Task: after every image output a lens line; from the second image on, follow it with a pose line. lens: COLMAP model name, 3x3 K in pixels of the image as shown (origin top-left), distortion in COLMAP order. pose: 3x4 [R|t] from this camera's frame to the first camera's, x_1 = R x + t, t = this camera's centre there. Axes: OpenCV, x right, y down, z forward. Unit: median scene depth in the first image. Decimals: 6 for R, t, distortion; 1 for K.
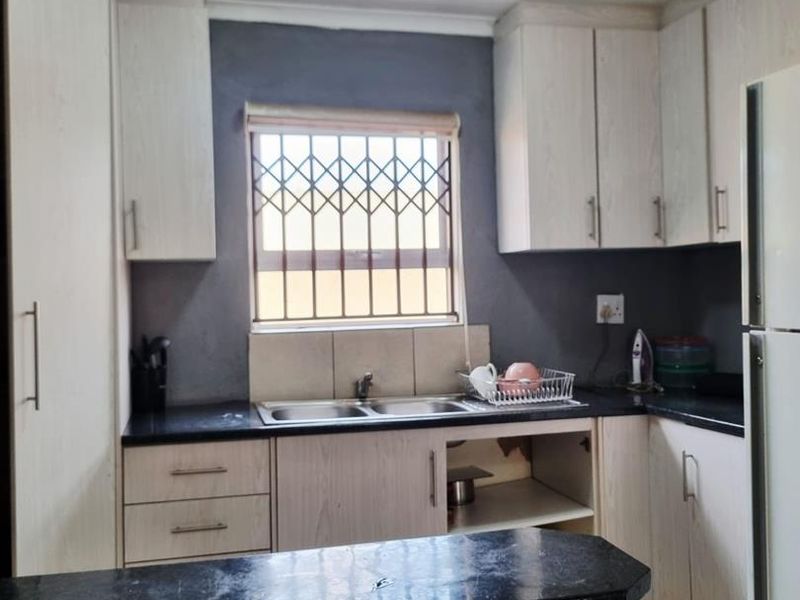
lens RADIAL K [[883.8, 0, 403.6], [0, 883.8, 294.3], [0, 0, 1]] dist [0.159846, 0.000000]
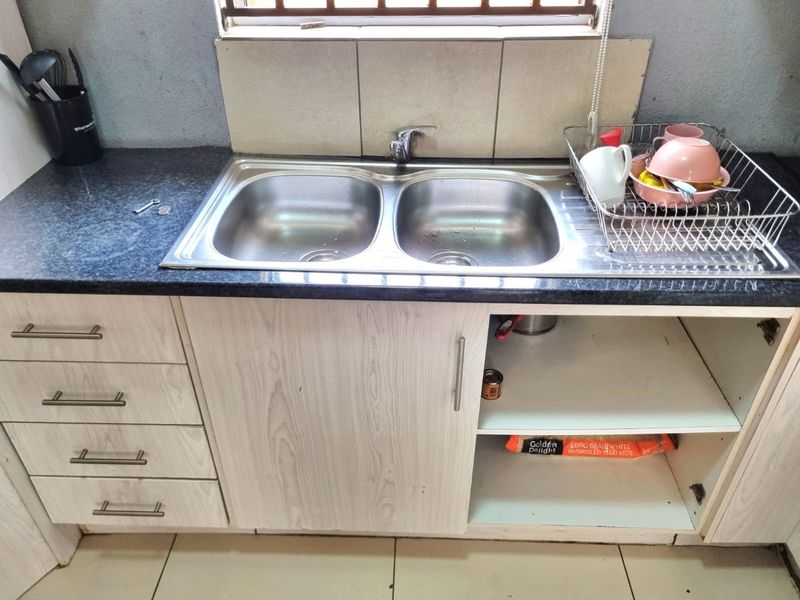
lens RADIAL K [[598.6, 0, 400.5], [0, 598.6, 294.8], [0, 0, 1]] dist [0.028049, -0.002569]
pose [[0.954609, 0.186191, -0.232497, 0.078470], [-0.013200, 0.806229, 0.591457, -0.064772], [0.297570, -0.561541, 0.772091, 0.712068]]
